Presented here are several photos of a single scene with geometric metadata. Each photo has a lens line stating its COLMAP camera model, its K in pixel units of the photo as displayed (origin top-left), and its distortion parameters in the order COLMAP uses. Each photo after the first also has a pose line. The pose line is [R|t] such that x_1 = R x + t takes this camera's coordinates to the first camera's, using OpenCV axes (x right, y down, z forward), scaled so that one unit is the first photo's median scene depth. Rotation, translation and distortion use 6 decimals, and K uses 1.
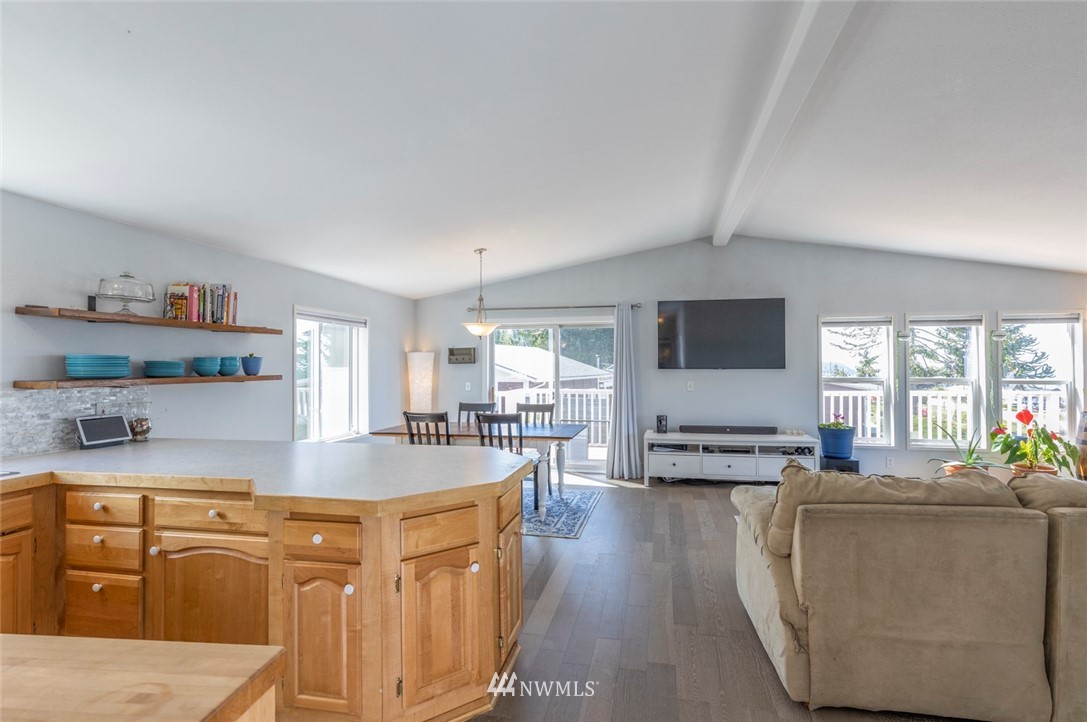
lens RADIAL K [[510.9, 0, 567.2], [0, 510.9, 361.4], [0, 0, 1]] dist [0.004151, 0.000151]
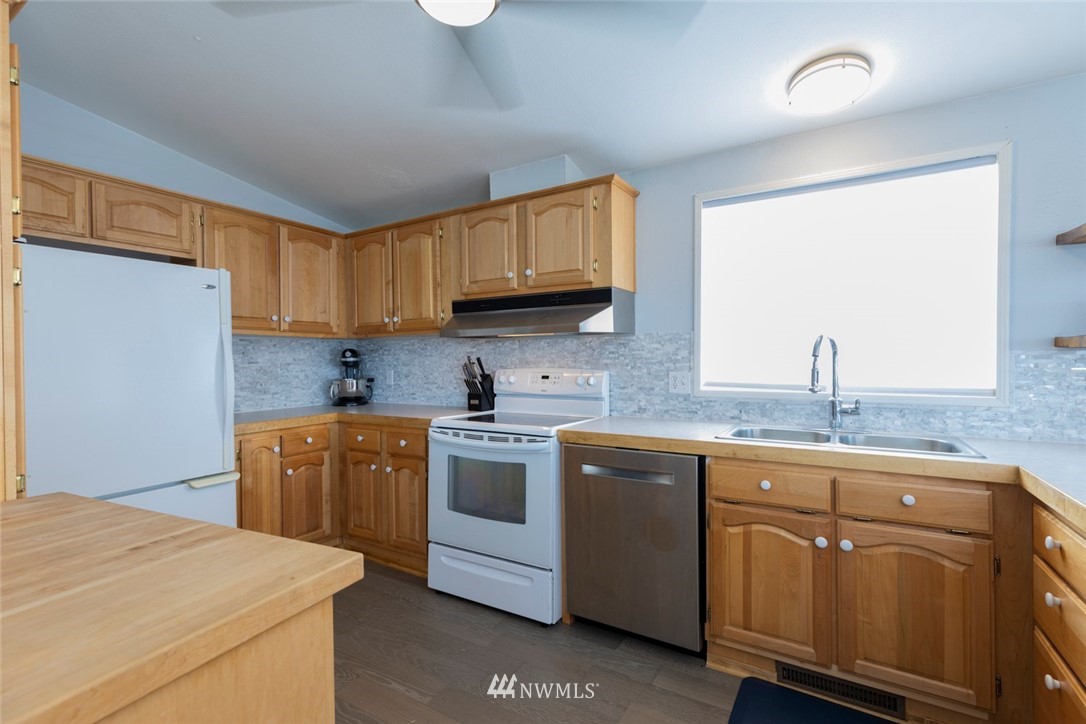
lens RADIAL K [[483.9, 0, 547.5], [0, 483.9, 361.4], [0, 0, 1]] dist [0.001915, -0.000062]
pose [[-0.347426, 0.014068, -0.937602, -0.092796], [0.015892, 0.999832, 0.009113, 0.028824], [0.937573, -0.011734, -0.347591, 0.295881]]
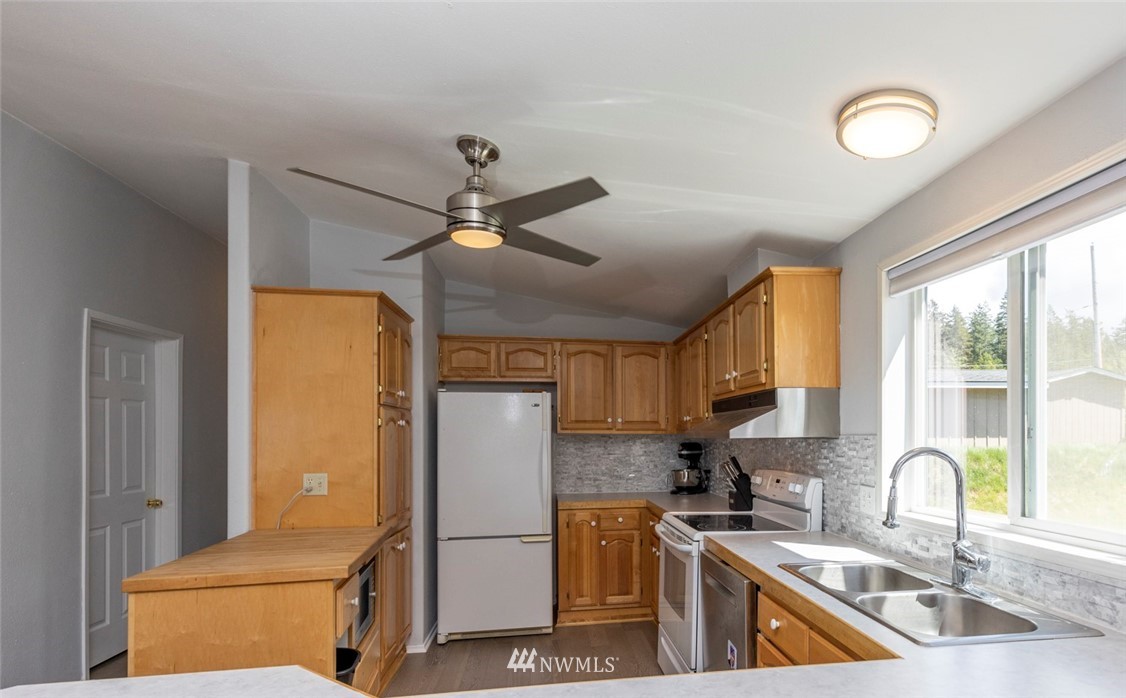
lens RADIAL K [[583.3, 0, 651.9], [0, 583.3, 434.4], [0, 0, 1]] dist [-0.004134, -0.000731]
pose [[-0.932584, 0.005894, -0.360906, -0.272485], [0.009234, 0.999929, -0.007531, 0.004903], [0.360836, -0.010356, -0.932572, 0.645786]]
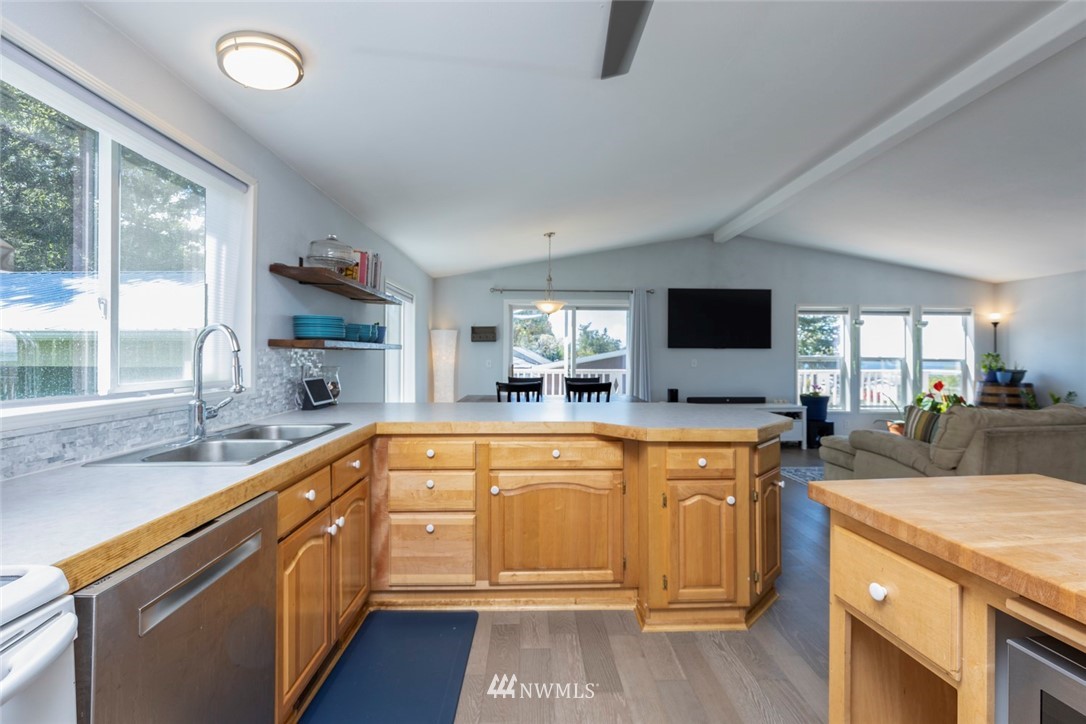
lens RADIAL K [[500.7, 0, 551.5], [0, 500.7, 353.0], [0, 0, 1]] dist [-0.001141, 0.000086]
pose [[0.974555, 0.008031, 0.224003, -0.403250], [-0.009157, 0.999950, 0.003990, 0.029493], [-0.223960, -0.005940, 0.974580, -0.034781]]
